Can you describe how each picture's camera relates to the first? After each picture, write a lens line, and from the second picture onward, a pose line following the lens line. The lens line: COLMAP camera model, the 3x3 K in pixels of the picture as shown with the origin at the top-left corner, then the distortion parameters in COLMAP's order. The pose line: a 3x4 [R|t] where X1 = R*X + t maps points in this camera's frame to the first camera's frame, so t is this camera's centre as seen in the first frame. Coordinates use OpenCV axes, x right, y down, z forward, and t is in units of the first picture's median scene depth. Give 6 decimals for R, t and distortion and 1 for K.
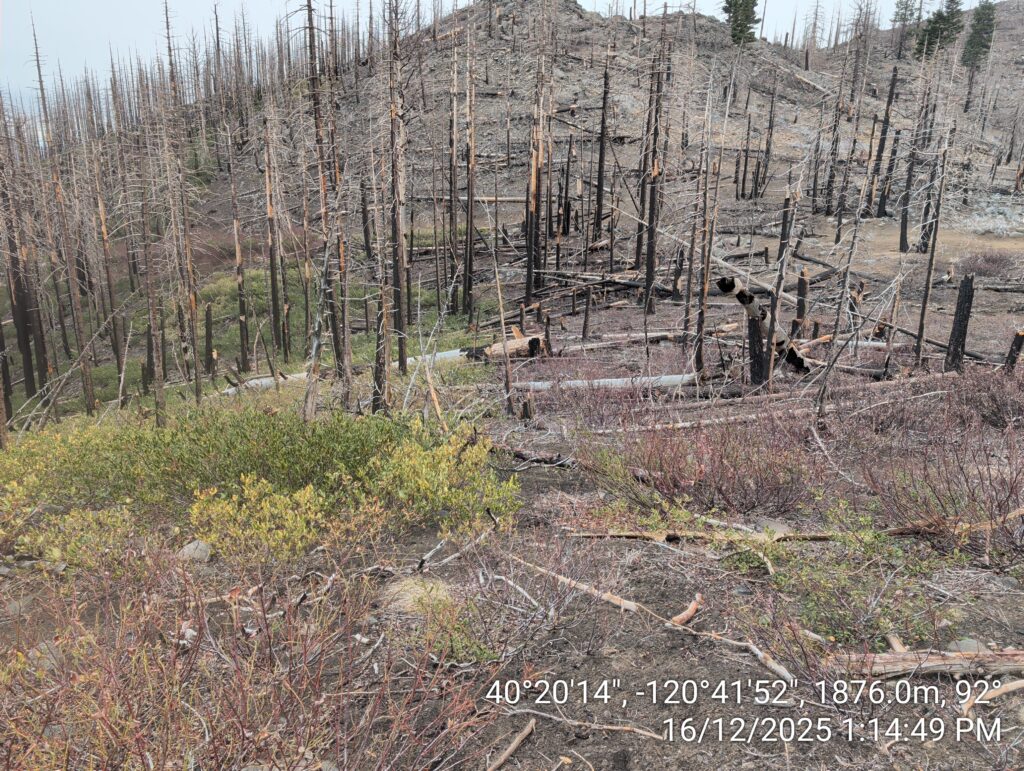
lens RADIAL K [[728.3, 0, 517.7], [0, 728.3, 380.9], [0, 0, 1]] dist [0.037209, -0.030334]
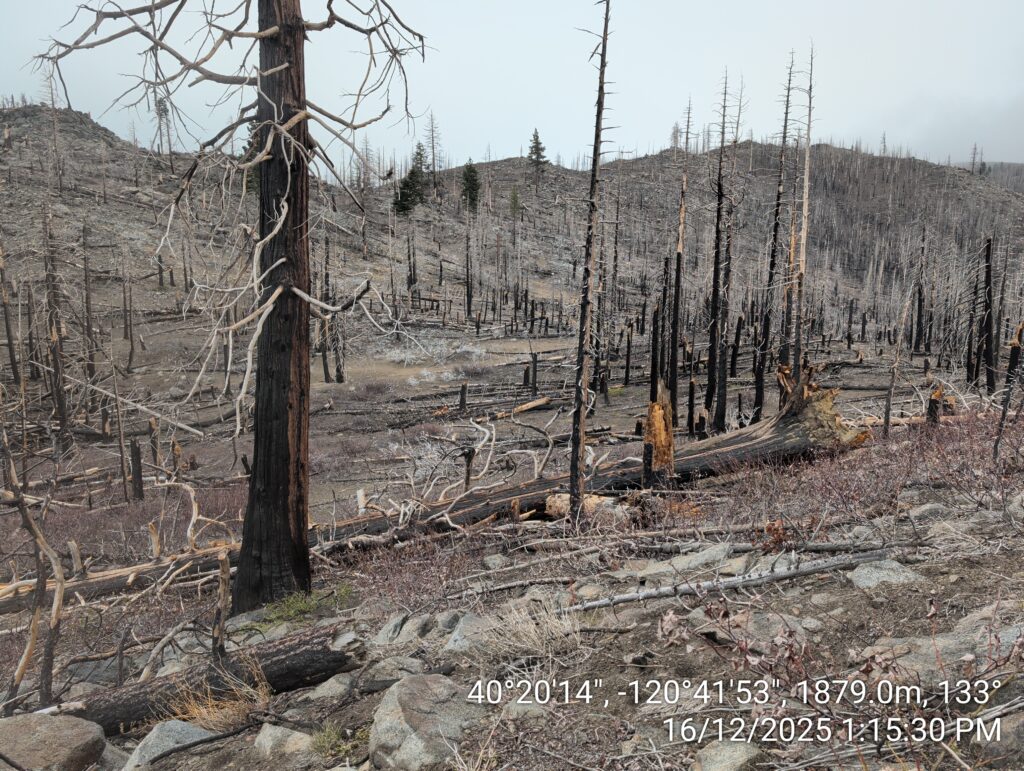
lens RADIAL K [[728.3, 0, 517.3], [0, 728.3, 393.1], [0, 0, 1]] dist [0.037209, -0.030334]
pose [[0.870811, -0.074341, 0.485965, 0.143265], [0.136339, 0.986246, -0.093437, 0.004618], [-0.472334, 0.147622, 0.868969, -0.188852]]
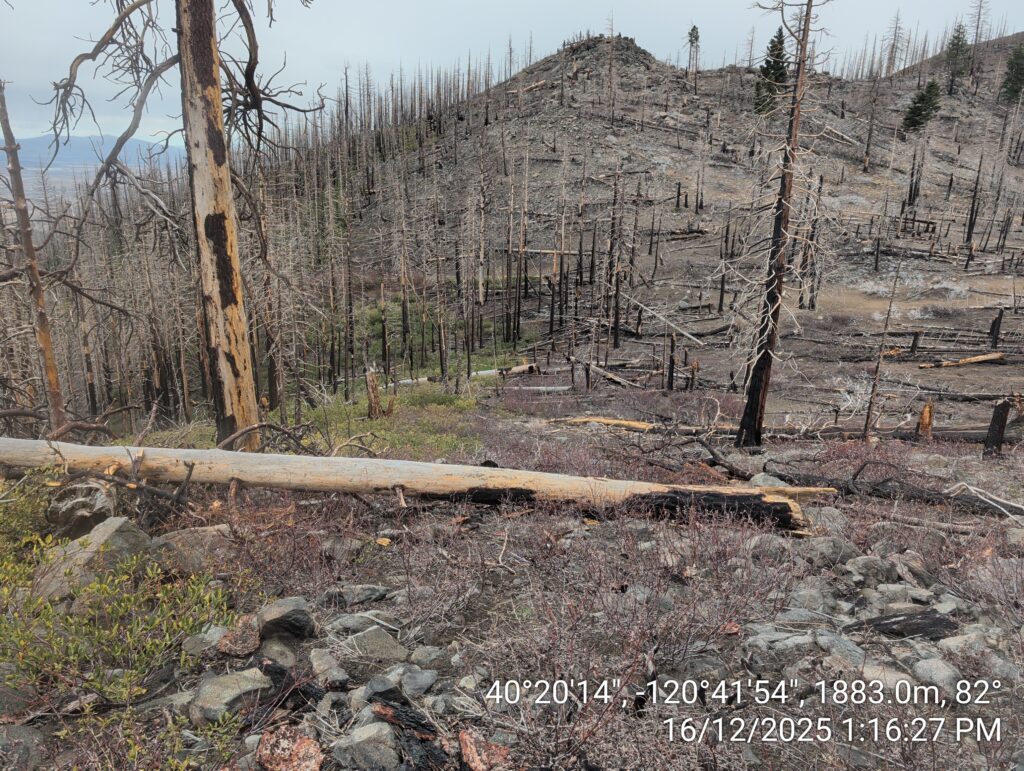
lens RADIAL K [[728.3, 0, 507.8], [0, 728.3, 376.0], [0, 0, 1]] dist [0.037209, -0.030334]
pose [[0.990716, 0.036187, -0.131047, 0.091890], [-0.036303, 0.999340, 0.001505, -0.010758], [0.131014, 0.003266, 0.991375, -0.441041]]
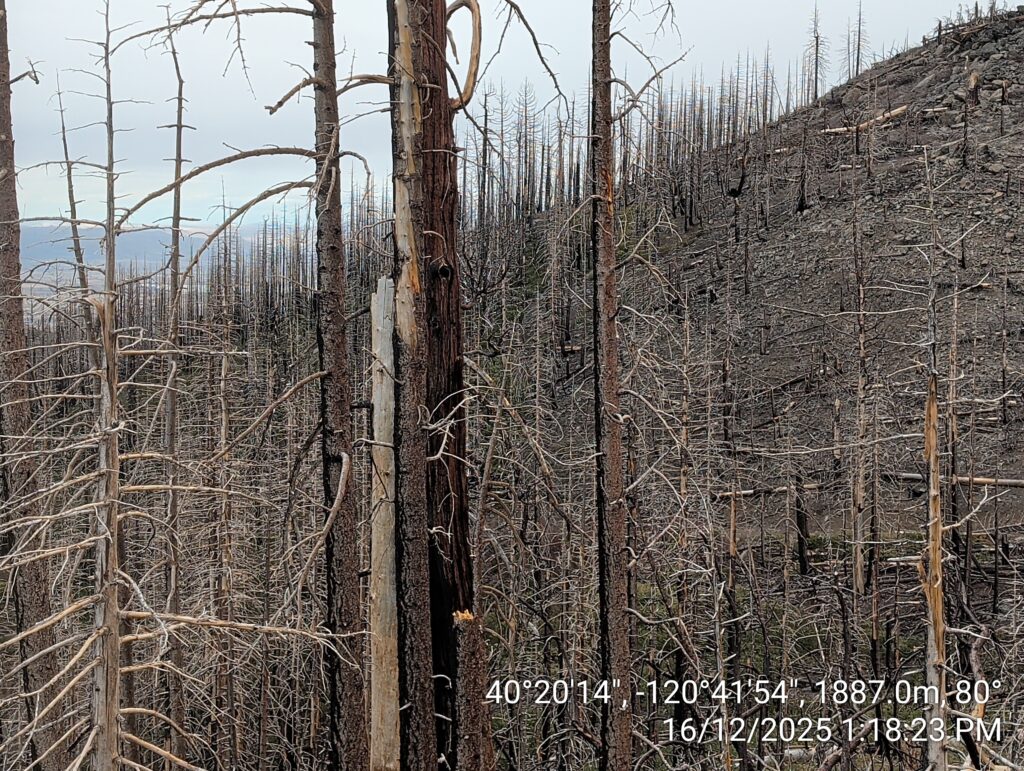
lens RADIAL K [[1736.6, 0, 516.7], [0, 1736.6, 380.5], [0, 0, 1]] dist [0.102163, 0.000000]
pose [[0.965028, 0.002707, -0.262134, -0.028169], [-0.056324, 0.978734, -0.197249, -0.000044], [0.256026, 0.205115, 0.944658, -0.706348]]
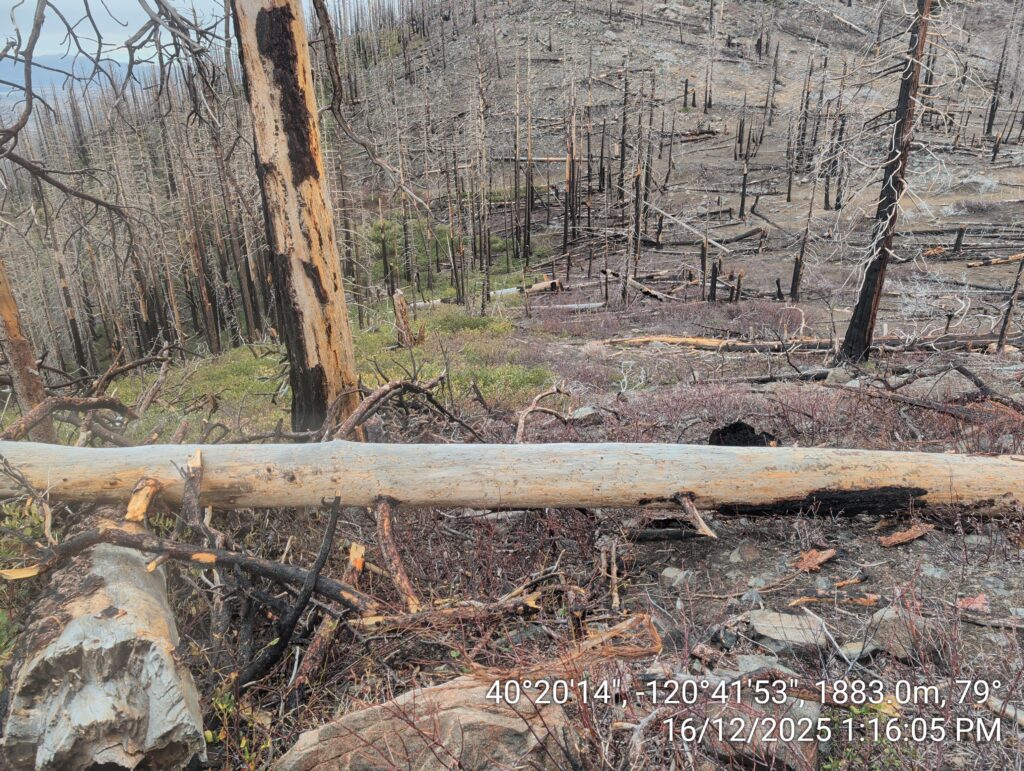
lens RADIAL K [[728.3, 0, 523.9], [0, 728.3, 371.6], [0, 0, 1]] dist [0.037209, -0.030334]
pose [[0.995353, 0.006855, -0.096046, 0.052299], [0.003400, 0.994339, 0.106204, -0.009451], [0.096230, -0.106037, 0.989695, -0.389697]]
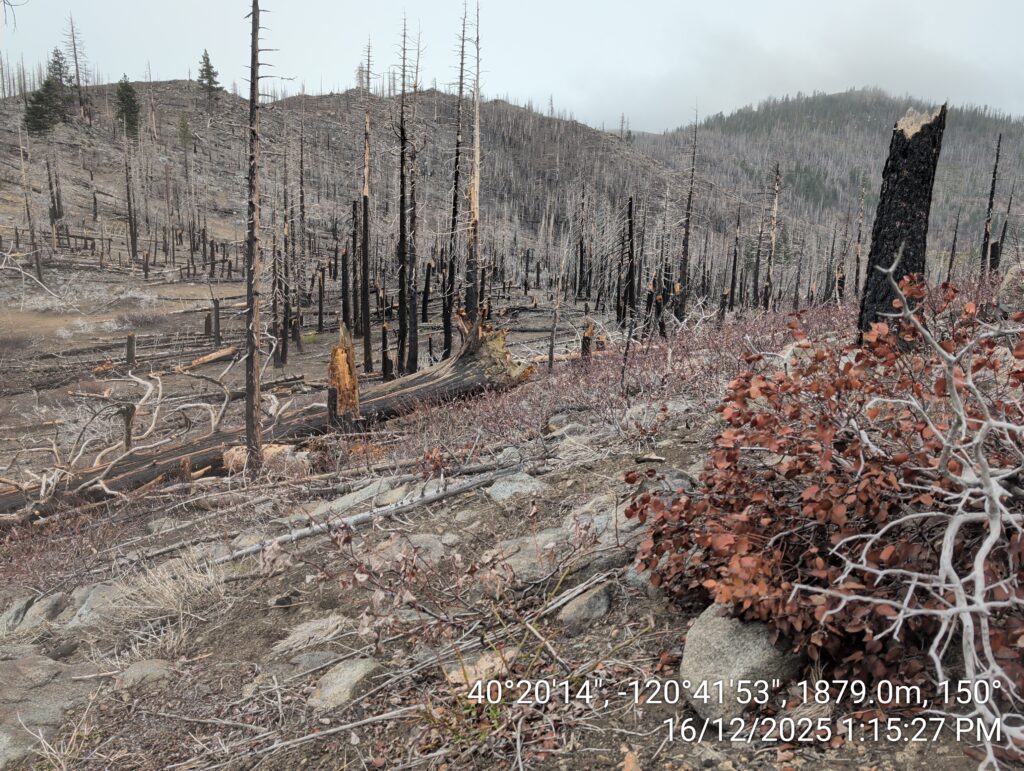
lens RADIAL K [[728.3, 0, 506.5], [0, 728.3, 387.2], [0, 0, 1]] dist [0.037209, -0.030334]
pose [[0.615119, -0.146057, 0.774788, 0.146223], [0.189056, 0.981346, 0.034901, 0.005937], [-0.765432, 0.125010, 0.631258, -0.190010]]
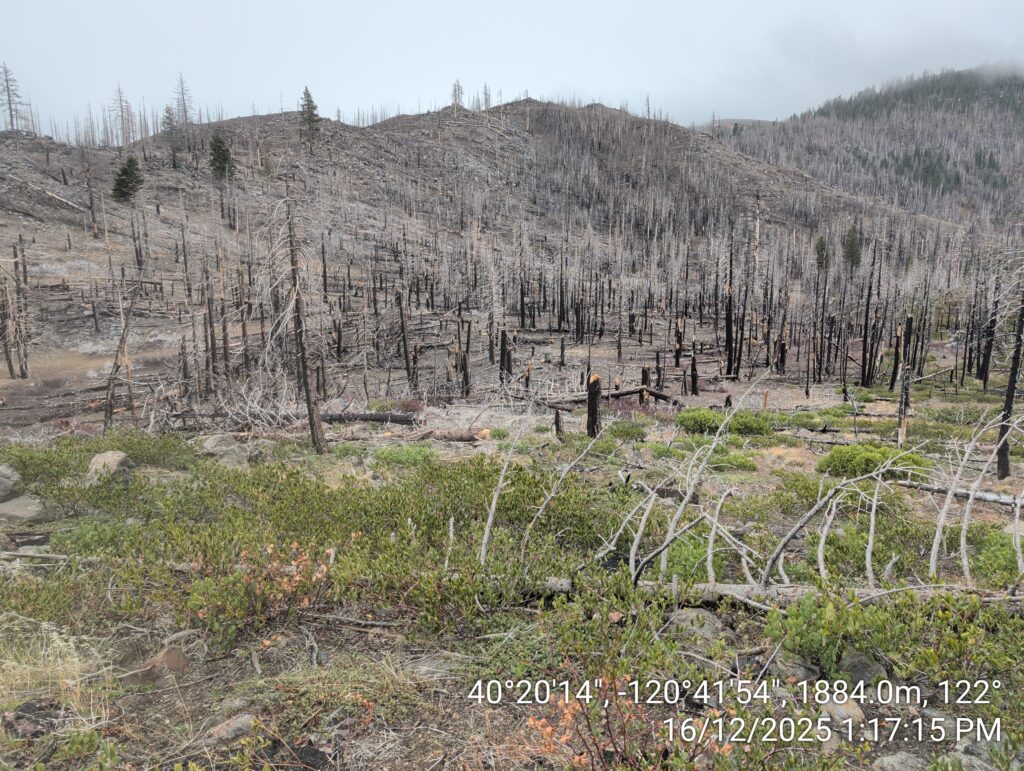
lens RADIAL K [[728.3, 0, 523.8], [0, 728.3, 371.0], [0, 0, 1]] dist [0.037209, -0.030334]
pose [[0.717790, -0.141102, 0.681812, 0.186372], [0.199689, 0.979831, -0.007448, 0.020591], [-0.667010, 0.141496, 0.731489, -0.582929]]
